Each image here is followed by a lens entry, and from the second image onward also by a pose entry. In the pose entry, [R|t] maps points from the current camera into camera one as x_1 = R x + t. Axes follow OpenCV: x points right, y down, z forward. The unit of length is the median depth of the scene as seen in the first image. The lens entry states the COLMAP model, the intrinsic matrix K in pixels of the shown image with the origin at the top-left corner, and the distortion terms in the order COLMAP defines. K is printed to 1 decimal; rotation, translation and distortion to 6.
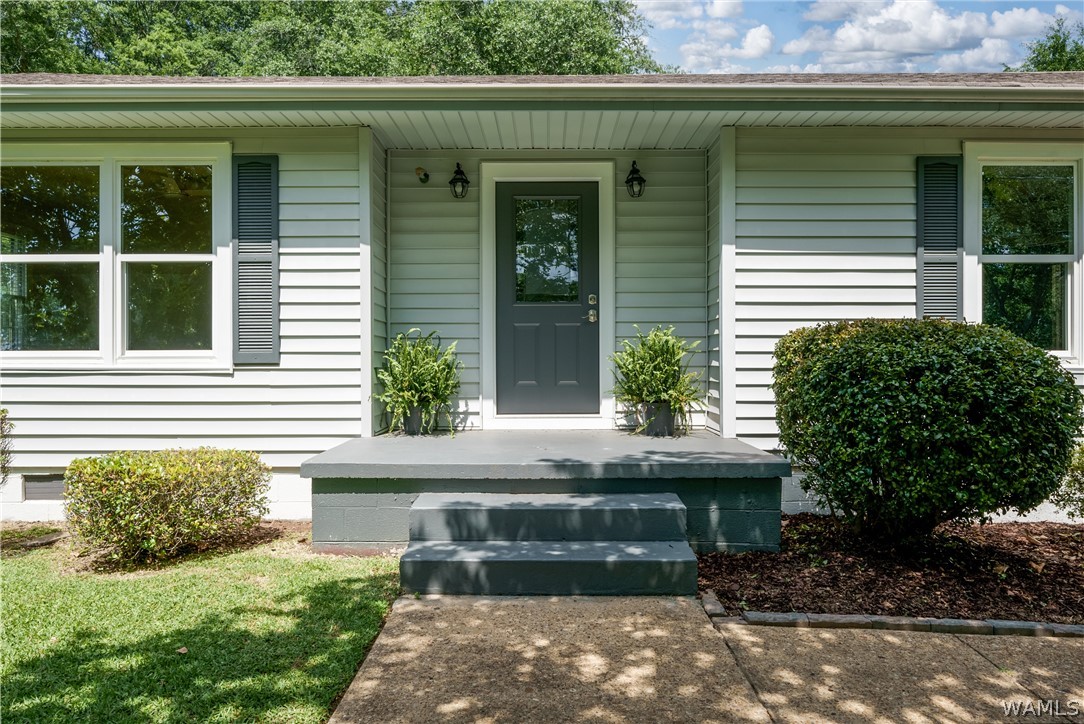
lens RADIAL K [[737.3, 0, 542.0], [0, 737.3, 362.0], [0, 0, 1]] dist [0.005315, 0.001185]
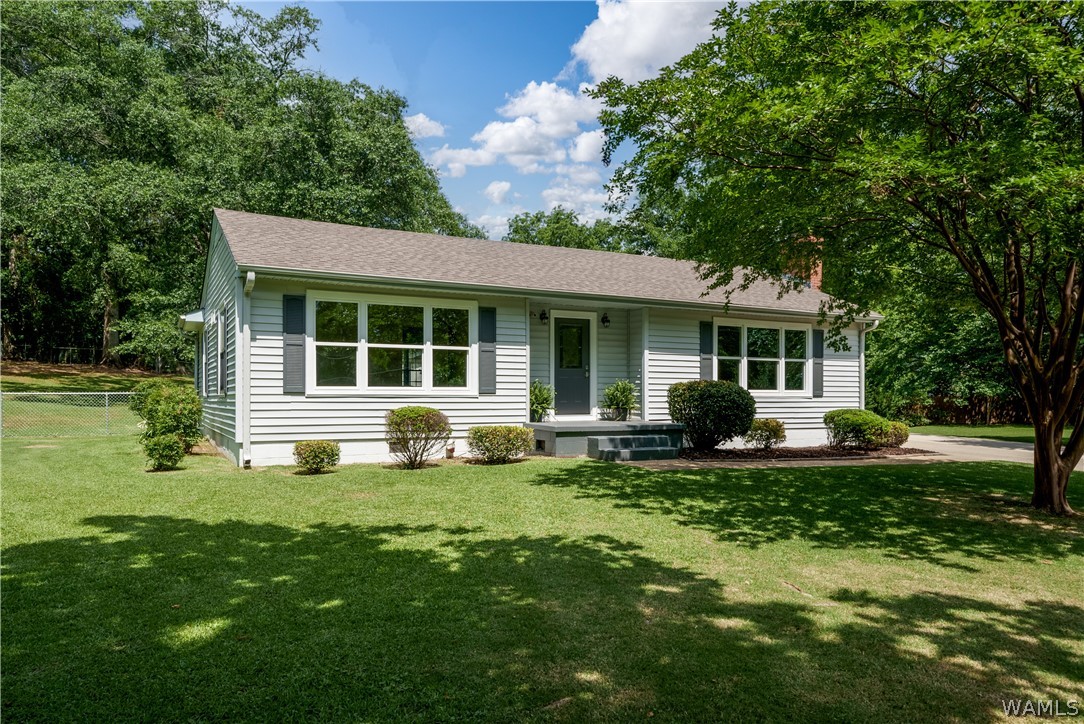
lens RADIAL K [[740.0, 0, 543.5], [0, 740.0, 392.9], [0, 0, 1]] dist [0.002884, -0.001511]
pose [[0.883865, 0.005934, 0.467704, -1.347426], [-0.003104, 0.999972, -0.006822, 0.017762], [-0.467731, 0.004578, 0.883859, -1.223252]]
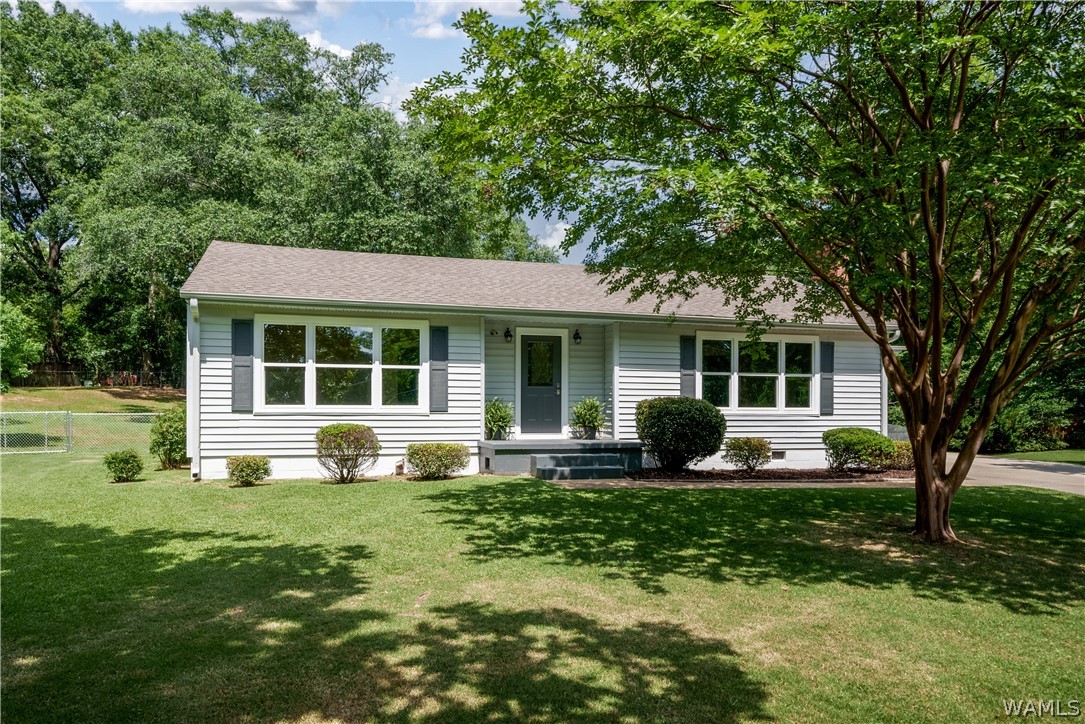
lens RADIAL K [[752.0, 0, 543.6], [0, 752.0, 413.4], [0, 0, 1]] dist [0.003379, 0.001641]
pose [[0.954649, 0.003886, 0.297709, -0.791200], [-0.001266, 0.999959, -0.008993, 0.032312], [-0.297732, 0.008208, 0.954614, -1.478199]]
